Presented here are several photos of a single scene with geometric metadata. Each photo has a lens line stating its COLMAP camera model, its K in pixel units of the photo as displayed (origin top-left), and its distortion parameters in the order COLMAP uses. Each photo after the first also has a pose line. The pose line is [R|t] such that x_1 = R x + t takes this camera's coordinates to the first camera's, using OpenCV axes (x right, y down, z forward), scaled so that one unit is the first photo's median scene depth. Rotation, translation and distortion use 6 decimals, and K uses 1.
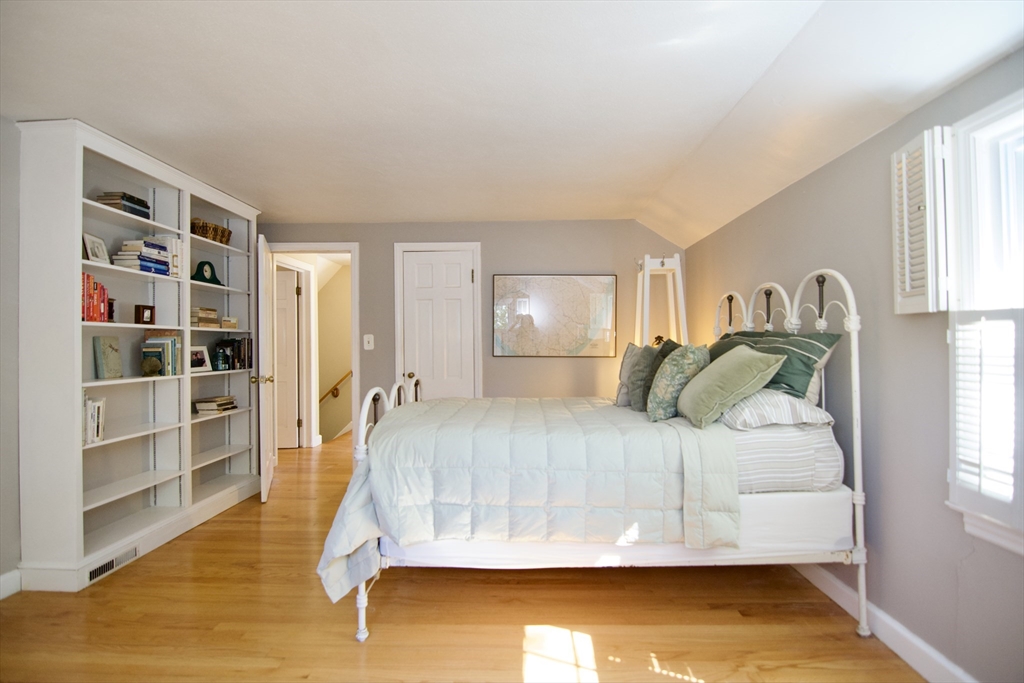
lens RADIAL K [[502.3, 0, 476.6], [0, 502.3, 336.6], [0, 0, 1]] dist [-0.016814, -0.007424]
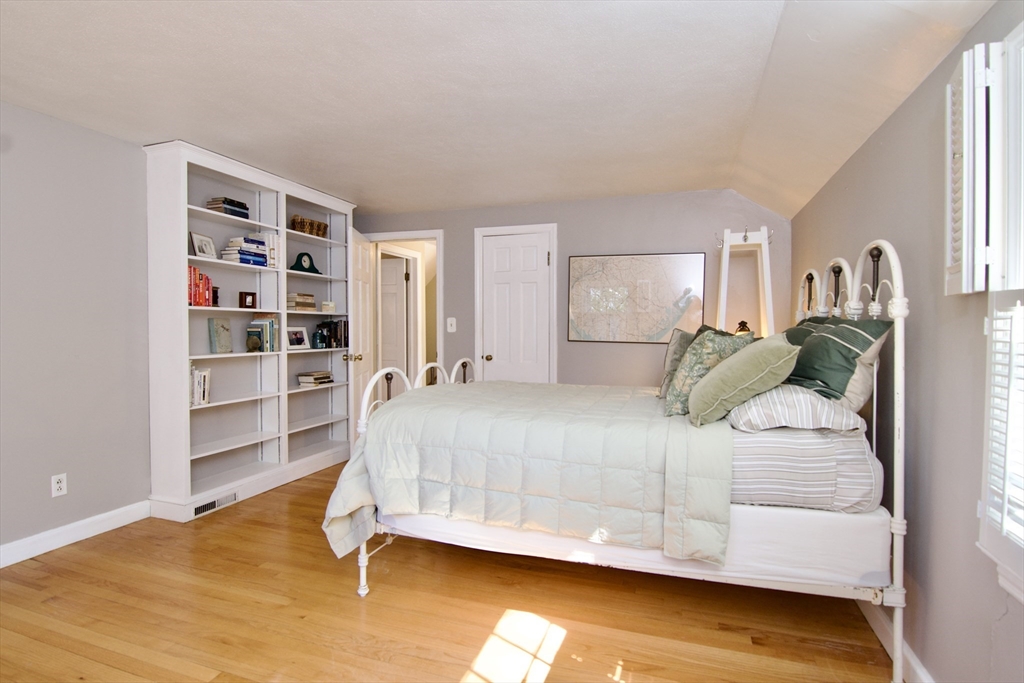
lens RADIAL K [[502.3, 0, 469.7], [0, 502.3, 336.0], [0, 0, 1]] dist [-0.016814, -0.007424]
pose [[0.952790, 0.016580, -0.303176, 0.246679], [-0.006725, 0.999415, 0.033522, -0.002418], [0.303555, -0.029901, 0.952345, 0.028398]]
